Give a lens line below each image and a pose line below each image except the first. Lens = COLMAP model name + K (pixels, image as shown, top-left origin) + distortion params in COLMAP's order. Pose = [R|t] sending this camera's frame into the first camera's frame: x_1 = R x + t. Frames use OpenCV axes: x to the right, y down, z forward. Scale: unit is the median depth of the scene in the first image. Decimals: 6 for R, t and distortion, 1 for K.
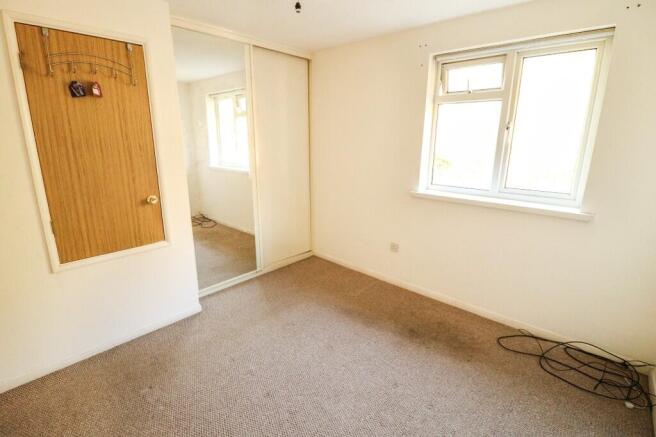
lens RADIAL K [[311.3, 0, 323.6], [0, 311.3, 216.2], [0, 0, 1]] dist [0.002484, -0.000850]
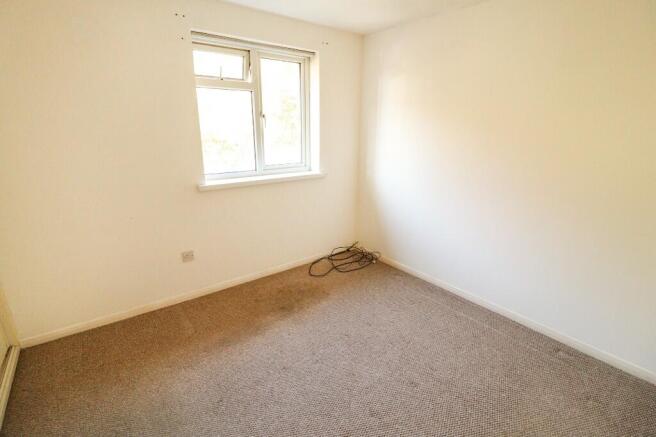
lens RADIAL K [[311.3, 0, 323.5], [0, 311.3, 217.1], [0, 0, 1]] dist [0.002484, -0.000850]
pose [[0.183425, -0.288588, 0.939719, -0.581954], [0.238916, 0.940363, 0.242151, -0.145003], [-0.953559, 0.180098, 0.241434, 0.537560]]
